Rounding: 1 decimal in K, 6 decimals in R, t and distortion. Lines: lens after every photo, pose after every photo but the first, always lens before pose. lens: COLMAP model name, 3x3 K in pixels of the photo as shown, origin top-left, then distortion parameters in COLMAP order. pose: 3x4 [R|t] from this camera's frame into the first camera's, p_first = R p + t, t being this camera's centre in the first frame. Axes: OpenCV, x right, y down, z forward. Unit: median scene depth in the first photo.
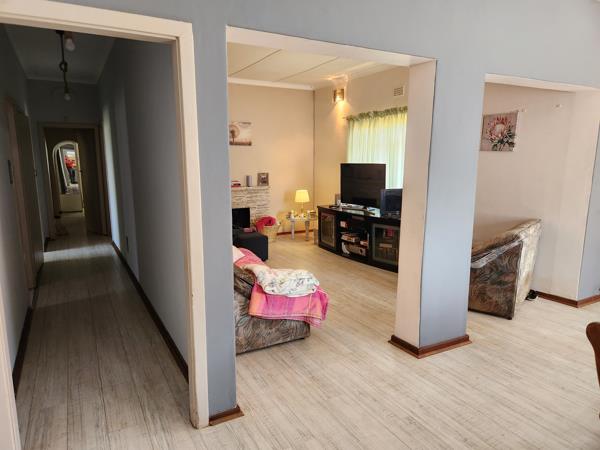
lens RADIAL K [[396.9, 0, 296.3], [0, 396.9, 225.6], [0, 0, 1]] dist [0.020853, -0.004338]
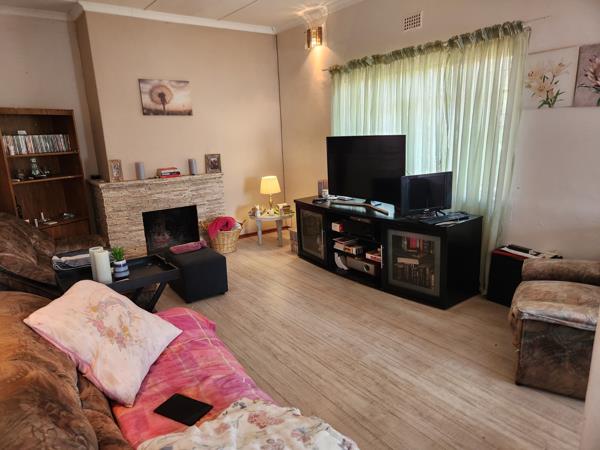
lens RADIAL K [[396.9, 0, 301.4], [0, 396.9, 229.4], [0, 0, 1]] dist [0.020853, -0.004338]
pose [[0.991505, -0.063707, 0.113401, -0.017120], [0.055026, 0.995425, 0.078109, -0.051343], [-0.117858, -0.071206, 0.990474, 0.301411]]
